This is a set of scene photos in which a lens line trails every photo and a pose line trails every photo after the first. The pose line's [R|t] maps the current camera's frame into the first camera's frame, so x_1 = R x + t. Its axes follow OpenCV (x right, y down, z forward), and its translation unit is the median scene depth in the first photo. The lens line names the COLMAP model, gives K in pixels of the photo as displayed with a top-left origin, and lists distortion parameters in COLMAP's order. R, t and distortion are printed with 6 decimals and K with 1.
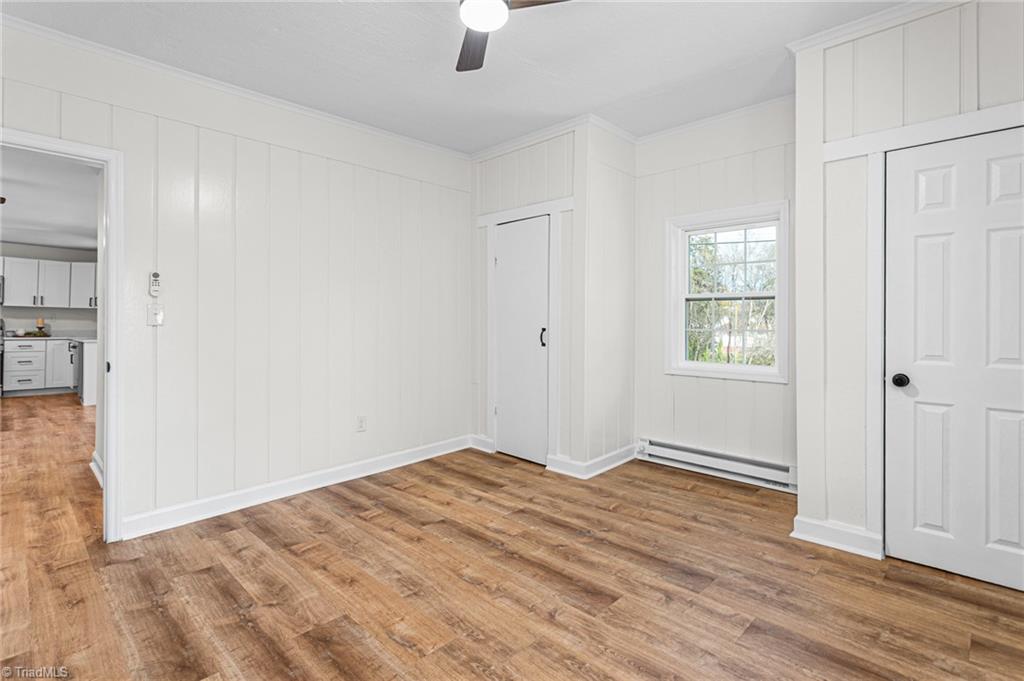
lens RADIAL K [[482.5, 0, 492.2], [0, 482.5, 322.5], [0, 0, 1]] dist [-0.002446, 0.002296]
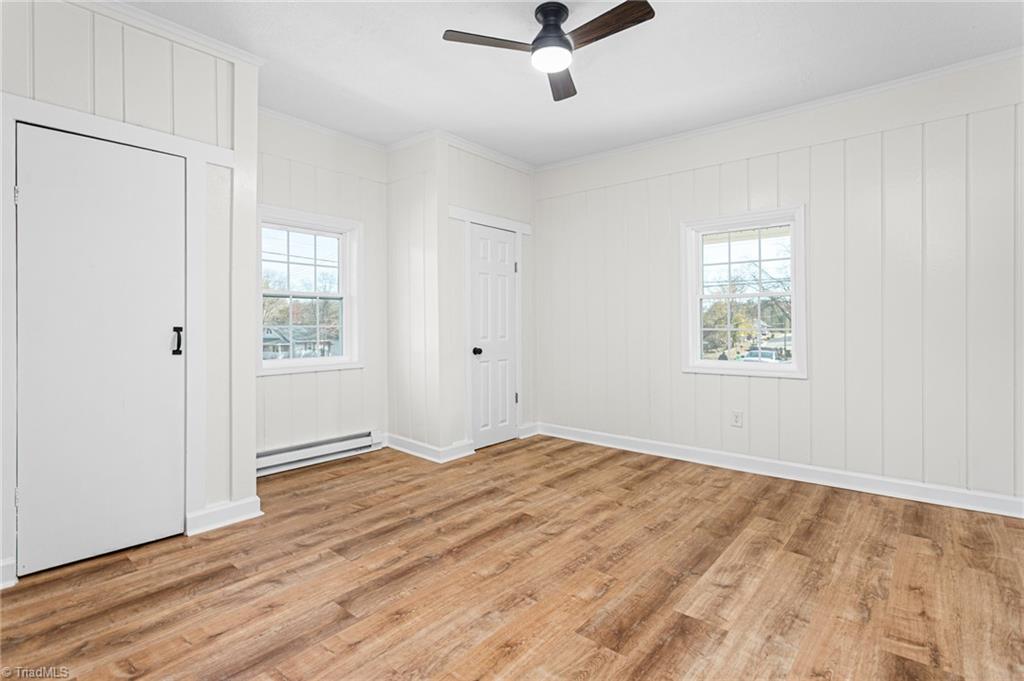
lens RADIAL K [[482.5, 0, 534.0], [0, 482.5, 367.2], [0, 0, 1]] dist [-0.002446, 0.002296]
pose [[-0.090831, -0.097066, 0.991125, -0.840050], [0.002523, 0.995213, 0.097698, 0.002834], [-0.995863, 0.011374, -0.090151, 0.829892]]
